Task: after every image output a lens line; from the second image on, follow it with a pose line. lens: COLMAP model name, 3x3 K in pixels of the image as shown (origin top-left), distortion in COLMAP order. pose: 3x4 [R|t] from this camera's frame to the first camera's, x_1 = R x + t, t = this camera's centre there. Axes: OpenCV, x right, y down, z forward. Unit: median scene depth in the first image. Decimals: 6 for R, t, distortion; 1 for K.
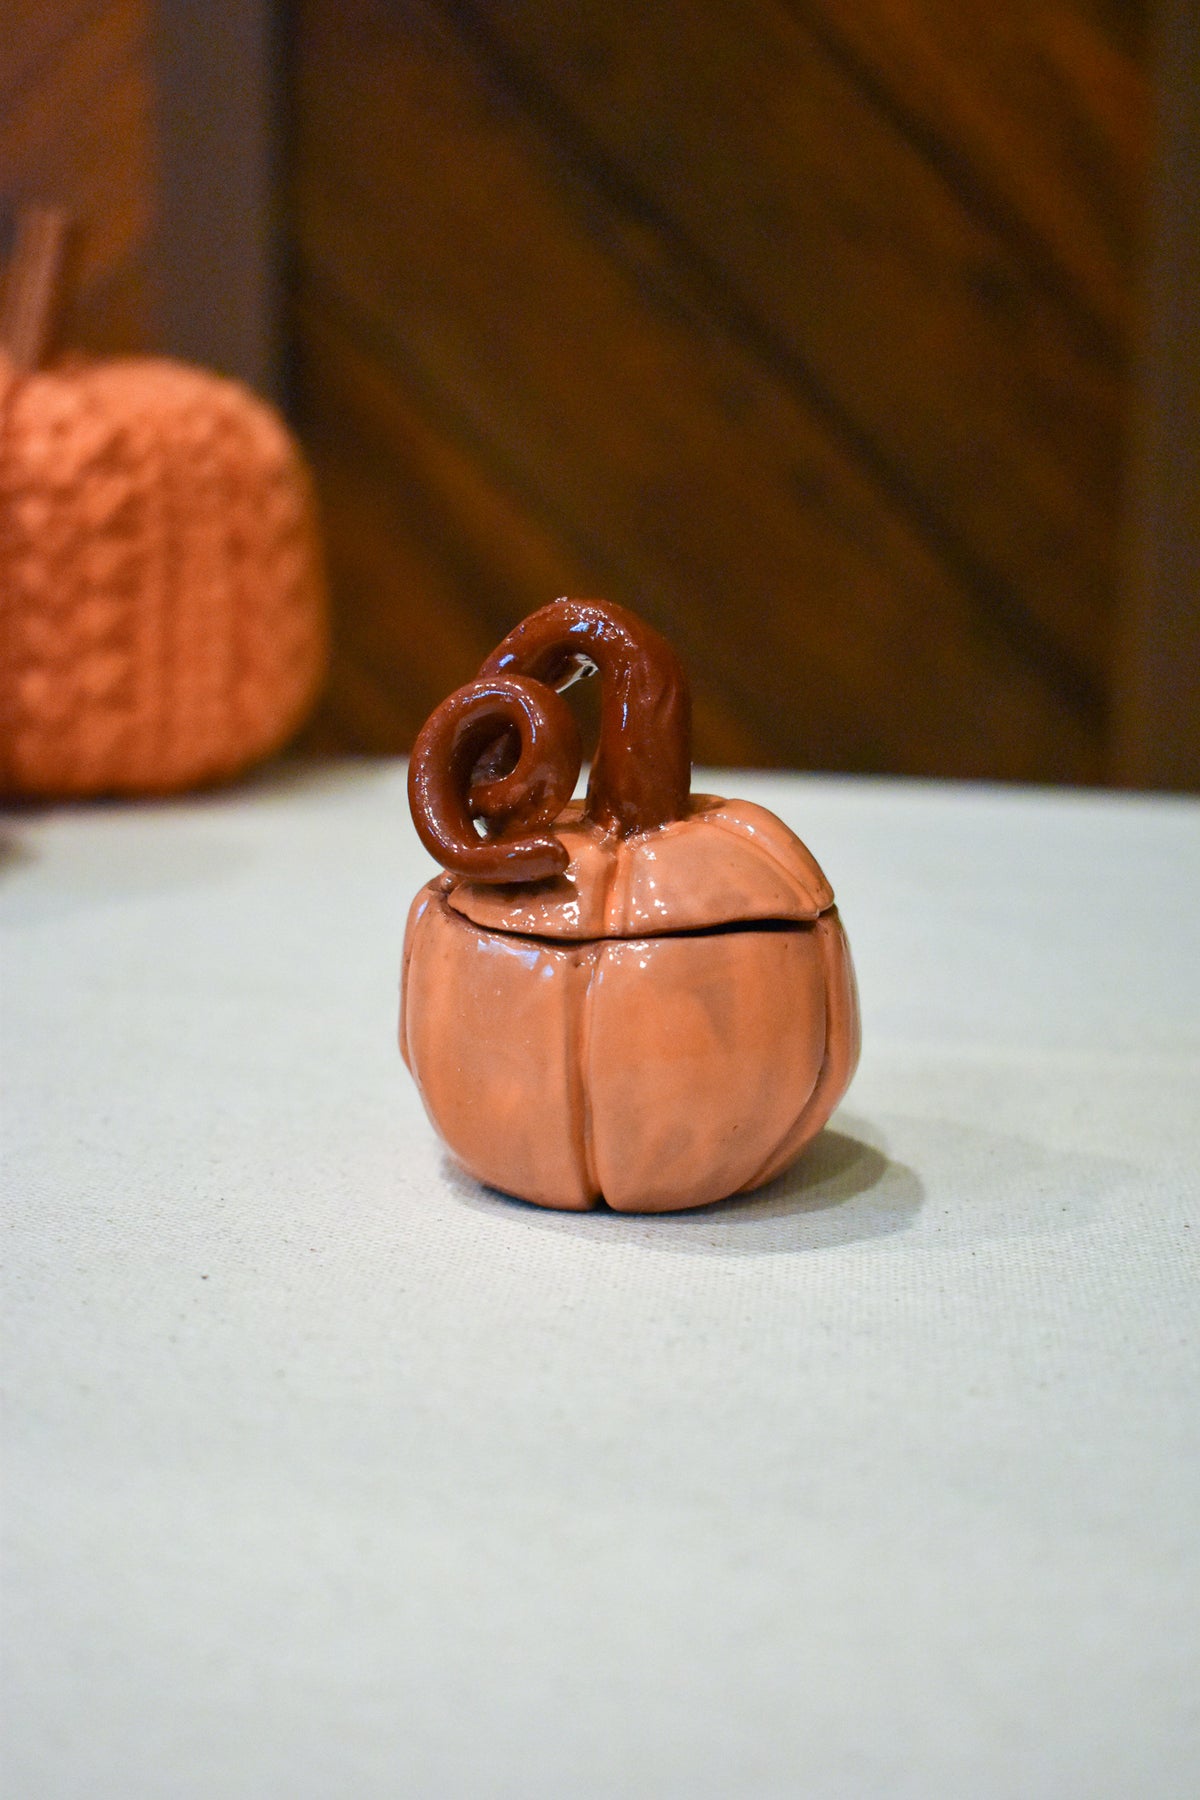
lens RADIAL K [[2616.2, 0, 600.0], [0, 2616.2, 900.0], [0, 0, 1]] dist [-0.029884, -0.043017]
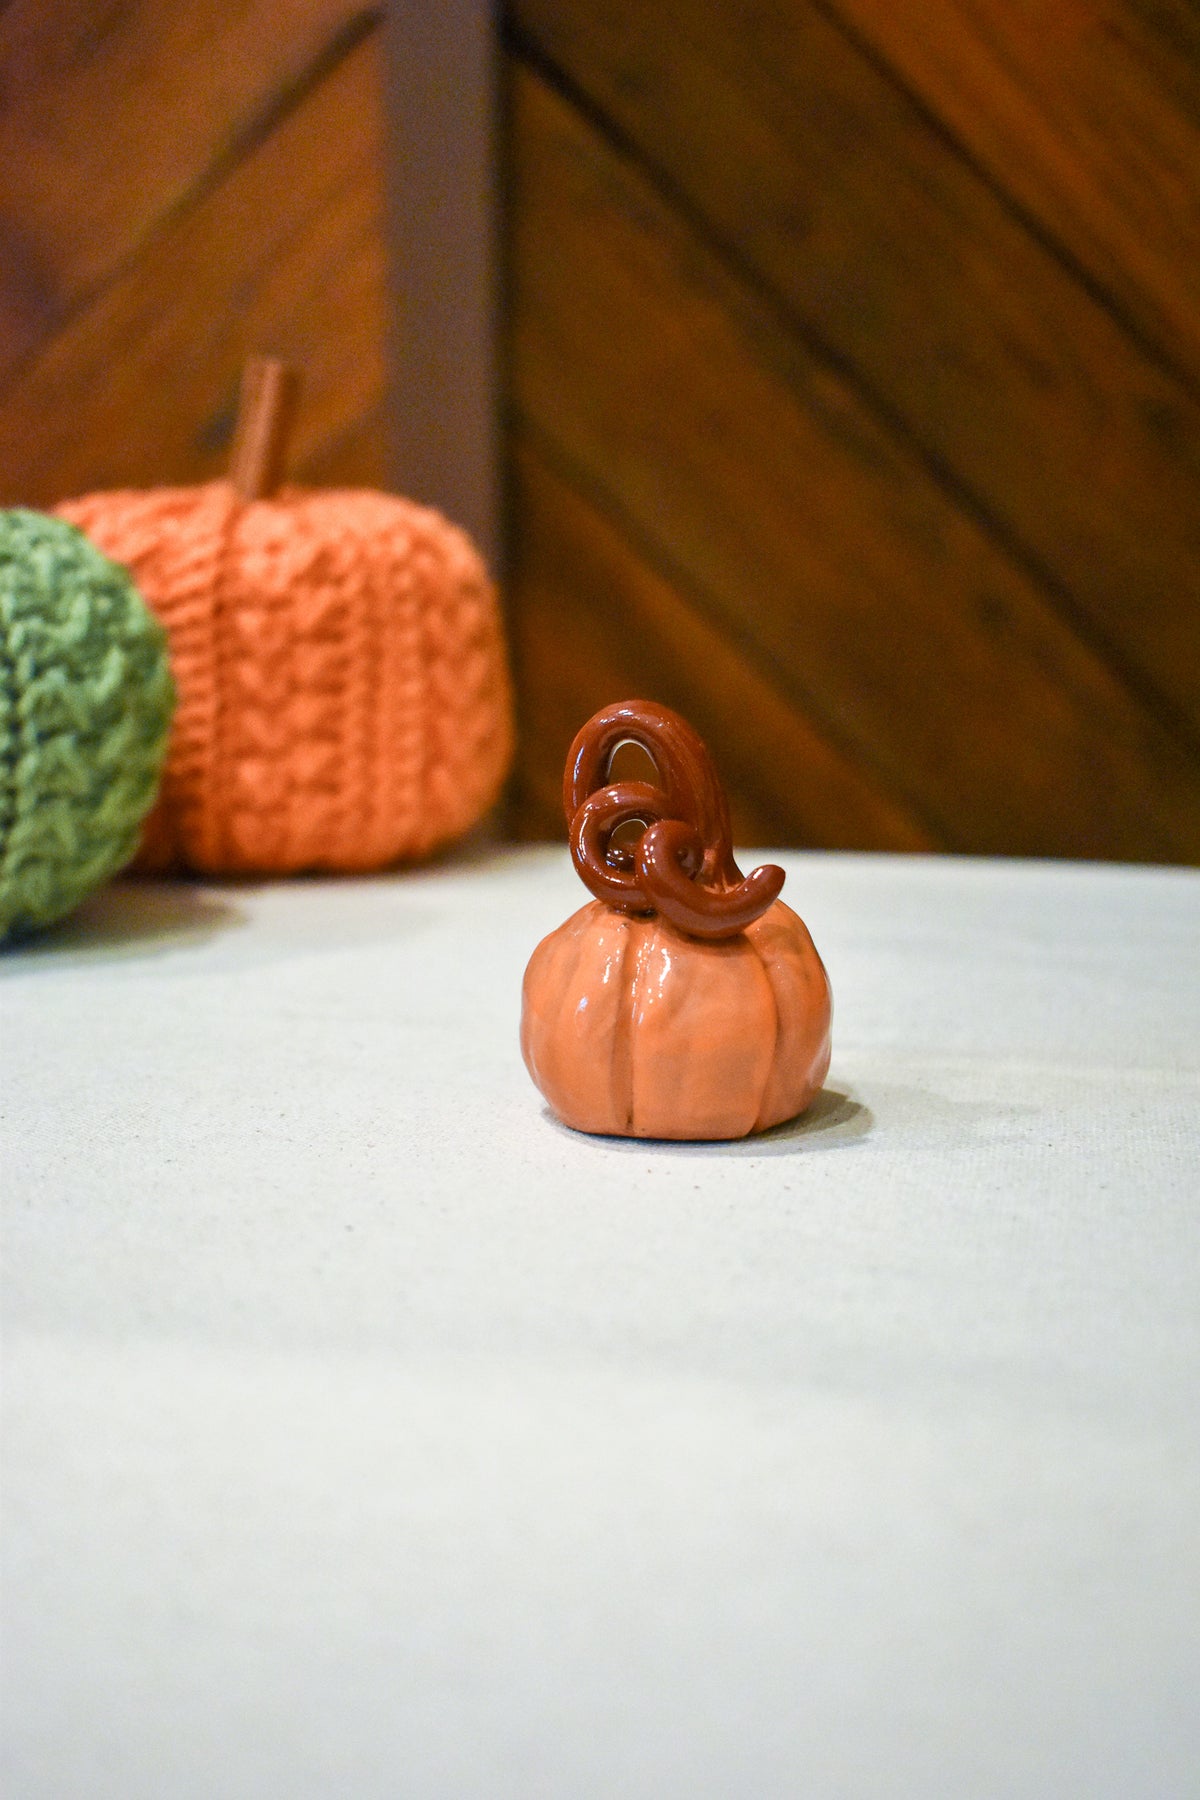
lens RADIAL K [[2502.6, 0, 600.0], [0, 2502.6, 900.0], [0, 0, 1]] dist [-0.052628, -0.005590]
pose [[0.995706, -0.003949, -0.092492, 0.034125], [-0.000719, 0.998730, -0.050380, 0.027359], [0.092574, 0.050230, 0.994438, -0.061725]]
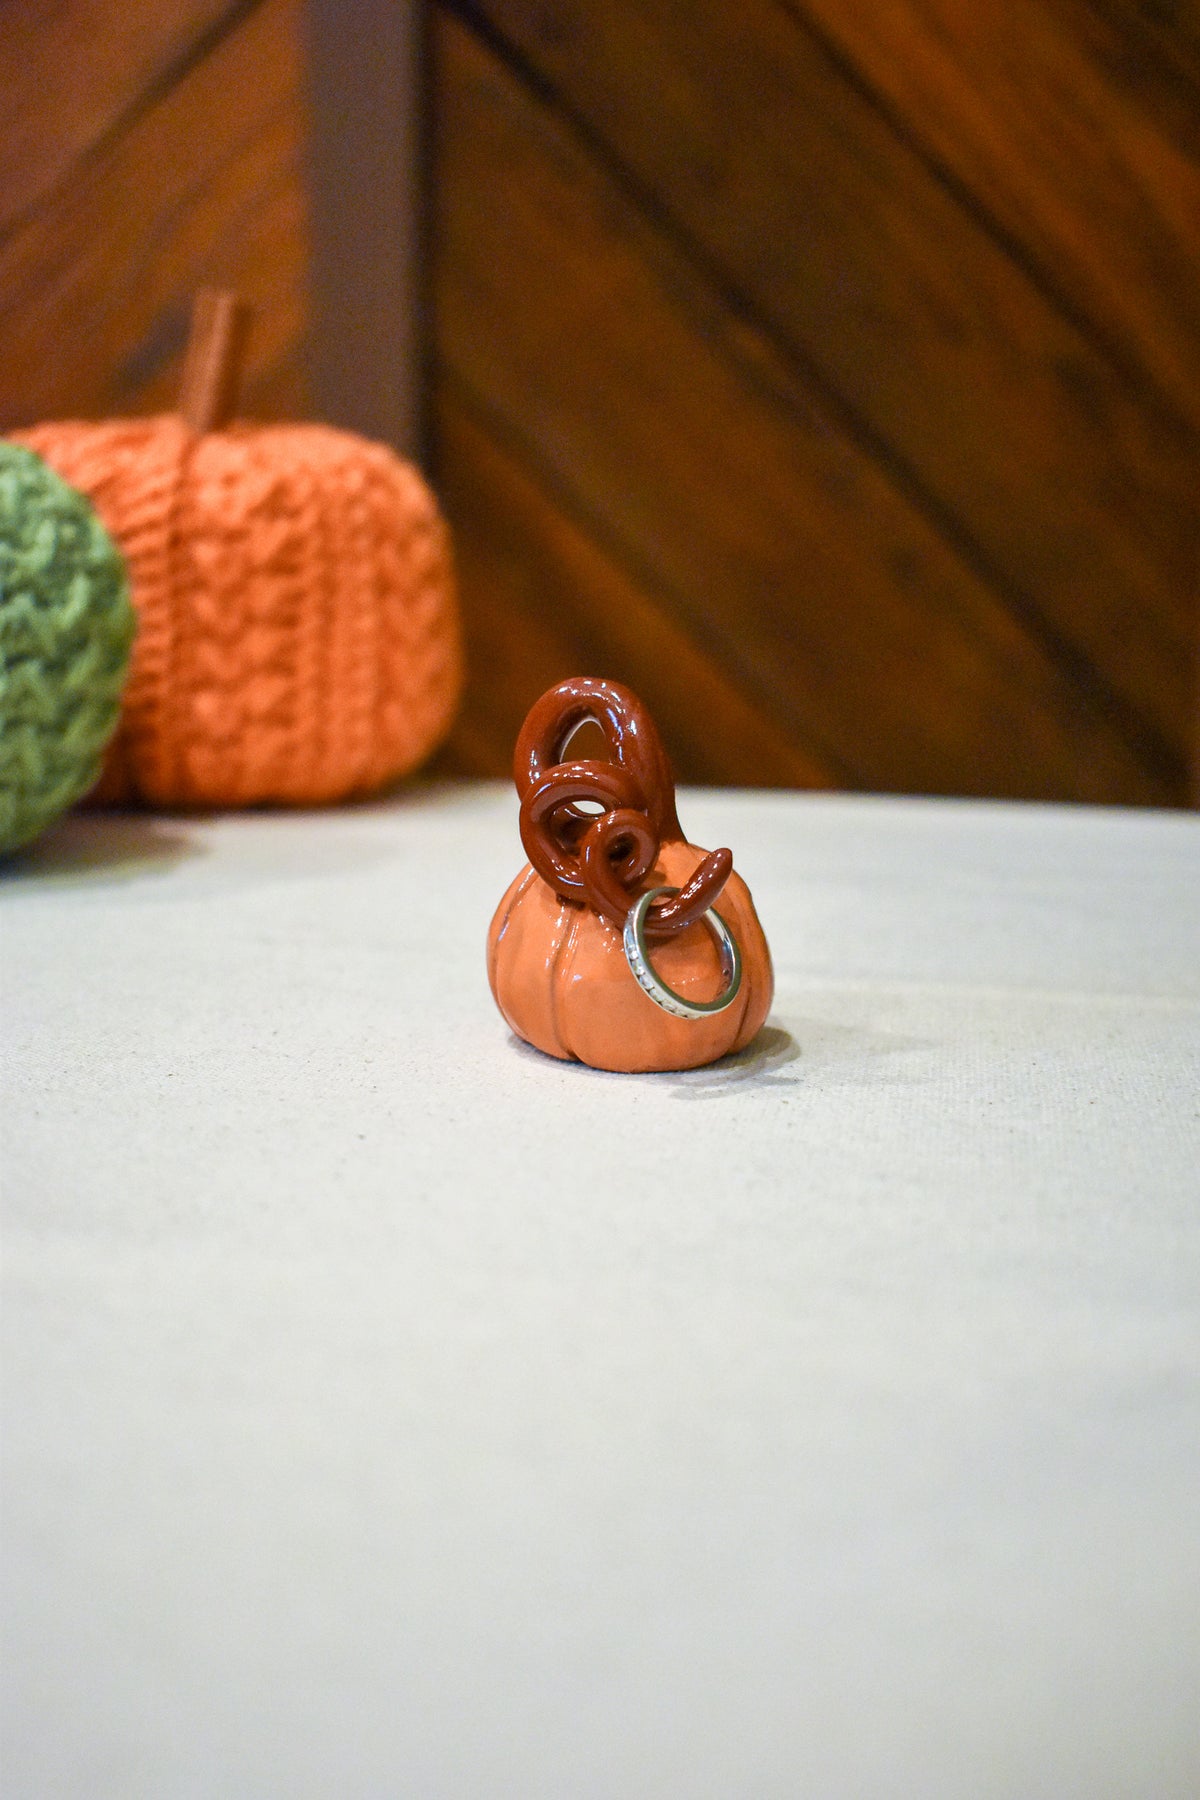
lens RADIAL K [[2502.6, 0, 600.0], [0, 2502.6, 900.0], [0, 0, 1]] dist [-0.052628, -0.005590]
pose [[0.998920, 0.004240, -0.046263, 0.005178], [-0.005814, 0.999407, -0.033939, 0.038061], [0.046092, 0.034172, 0.998353, -0.072014]]
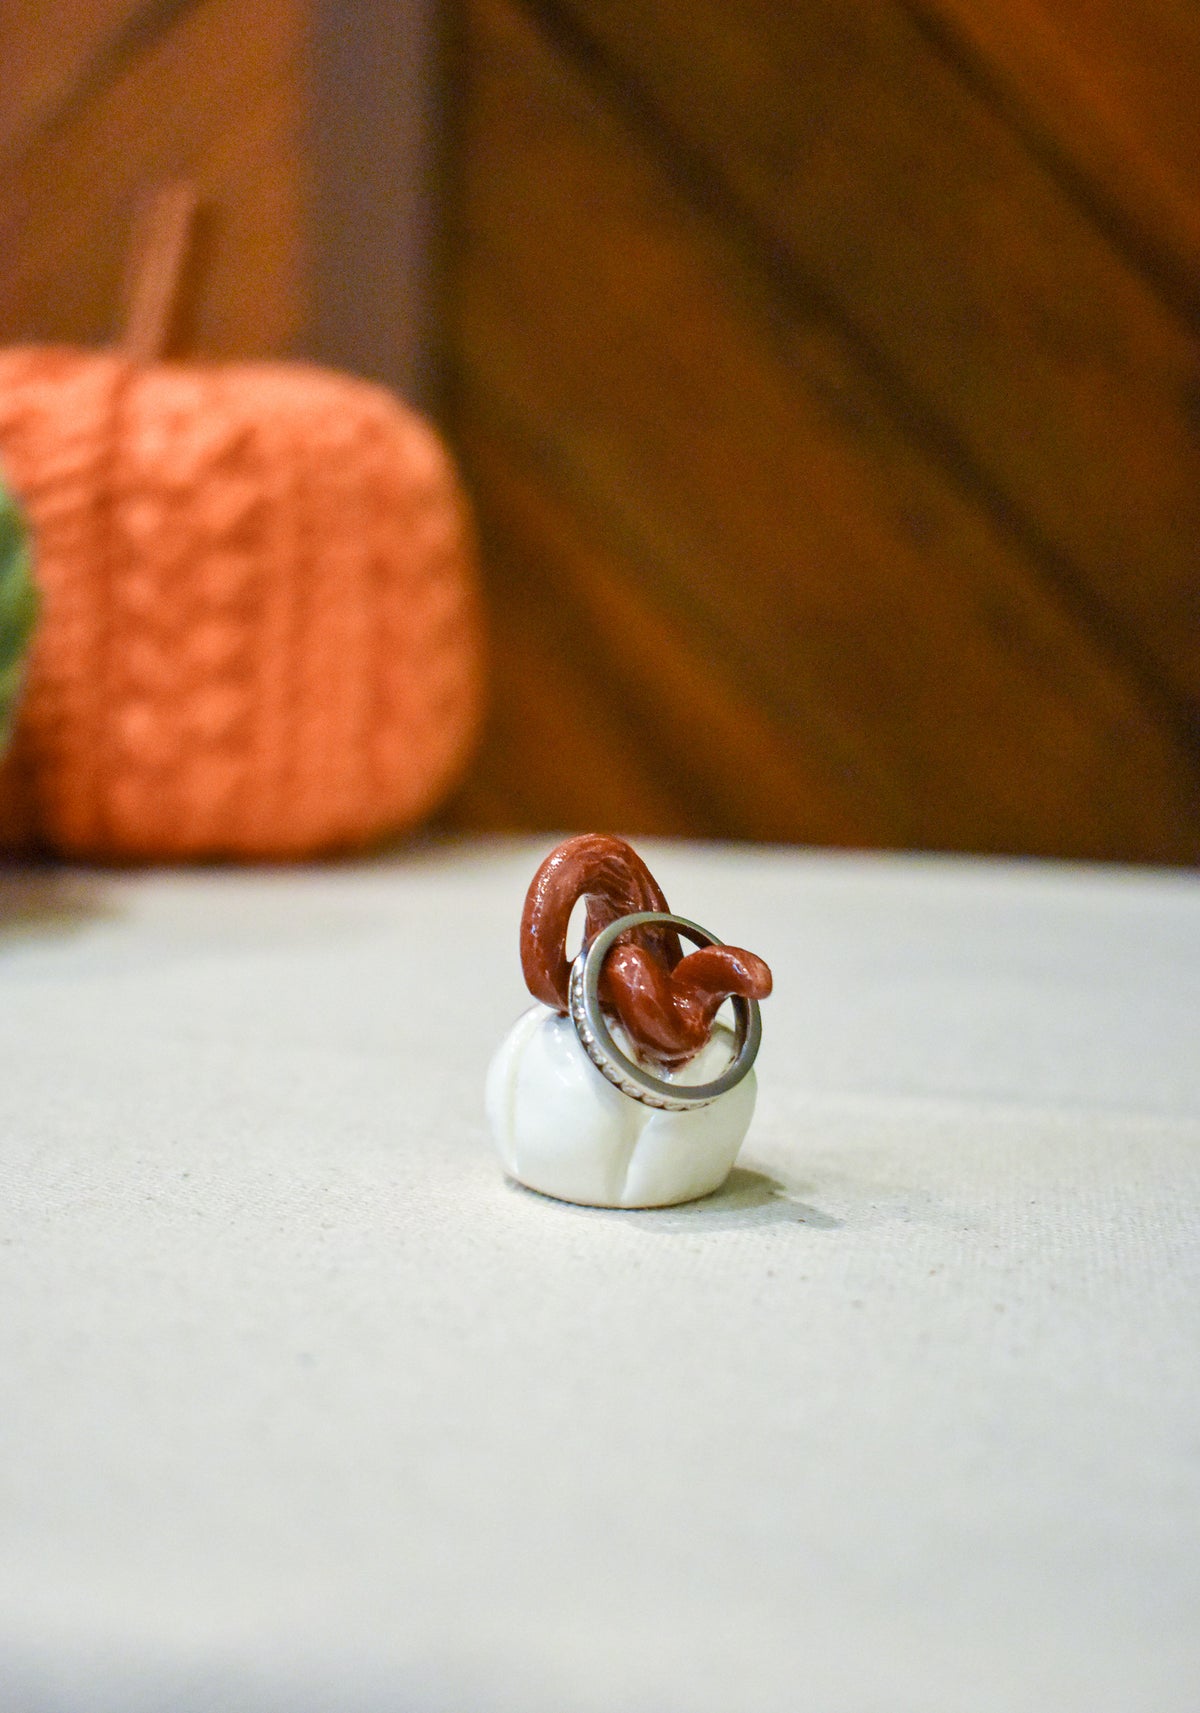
lens RADIAL K [[2728.8, 0, 575.9], [0, 2728.8, 901.7], [0, 0, 1]] dist [-0.035518, -0.008844]
pose [[0.997785, 0.021455, -0.062963, -0.017413], [-0.026149, 0.996863, -0.074701, 0.037697], [0.061163, 0.076182, 0.995216, 0.132133]]
